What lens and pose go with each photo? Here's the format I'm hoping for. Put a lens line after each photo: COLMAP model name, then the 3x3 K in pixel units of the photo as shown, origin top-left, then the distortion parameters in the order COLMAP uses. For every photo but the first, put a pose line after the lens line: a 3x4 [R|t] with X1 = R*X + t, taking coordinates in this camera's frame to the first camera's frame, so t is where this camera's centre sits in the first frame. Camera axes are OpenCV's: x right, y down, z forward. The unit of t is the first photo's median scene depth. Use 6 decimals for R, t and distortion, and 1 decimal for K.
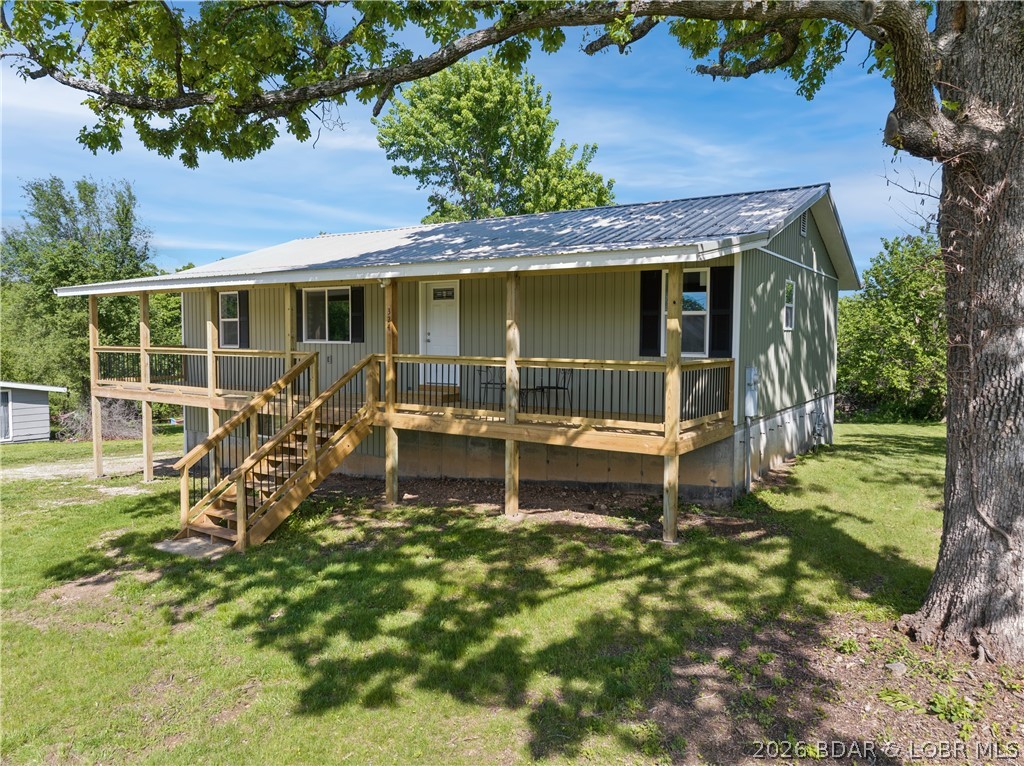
lens RADIAL K [[761.2, 0, 488.7], [0, 761.2, 381.2], [0, 0, 1]] dist [-0.043321, -0.000652]
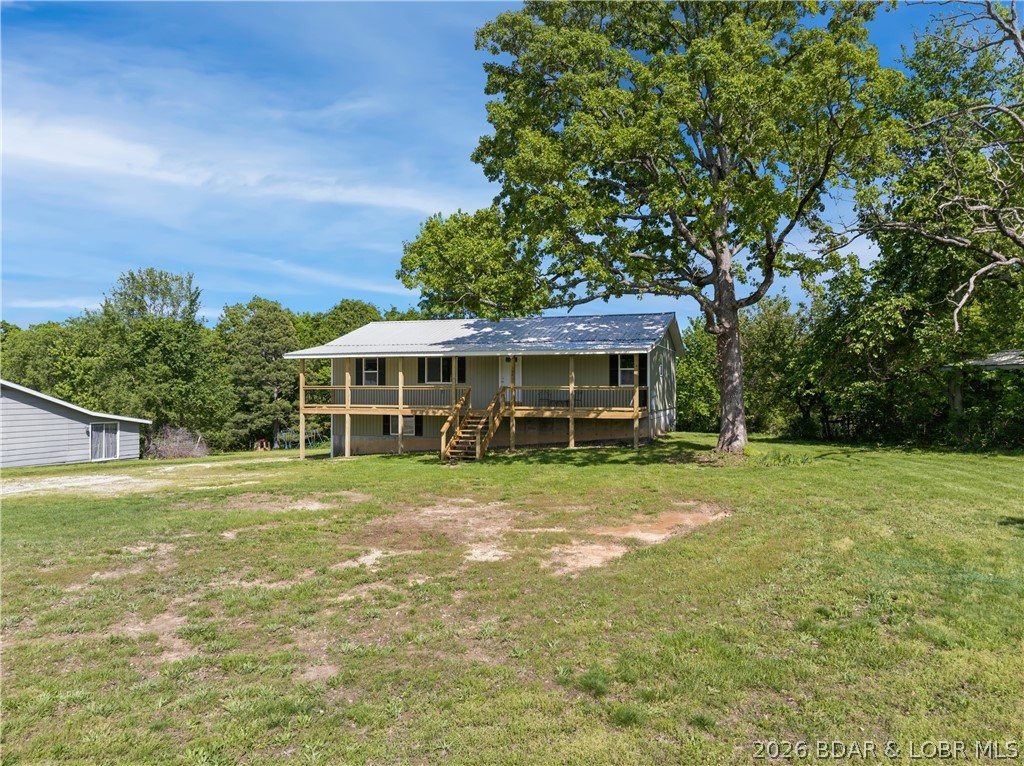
lens RADIAL K [[708.6, 0, 512.0], [0, 708.6, 383.0], [0, 0, 1]] dist [-0.022037, -0.003197]
pose [[0.970912, -0.003872, 0.239405, -0.523360], [0.019241, 0.997897, -0.061894, 0.073342], [-0.238662, 0.064700, 0.968945, -0.914752]]
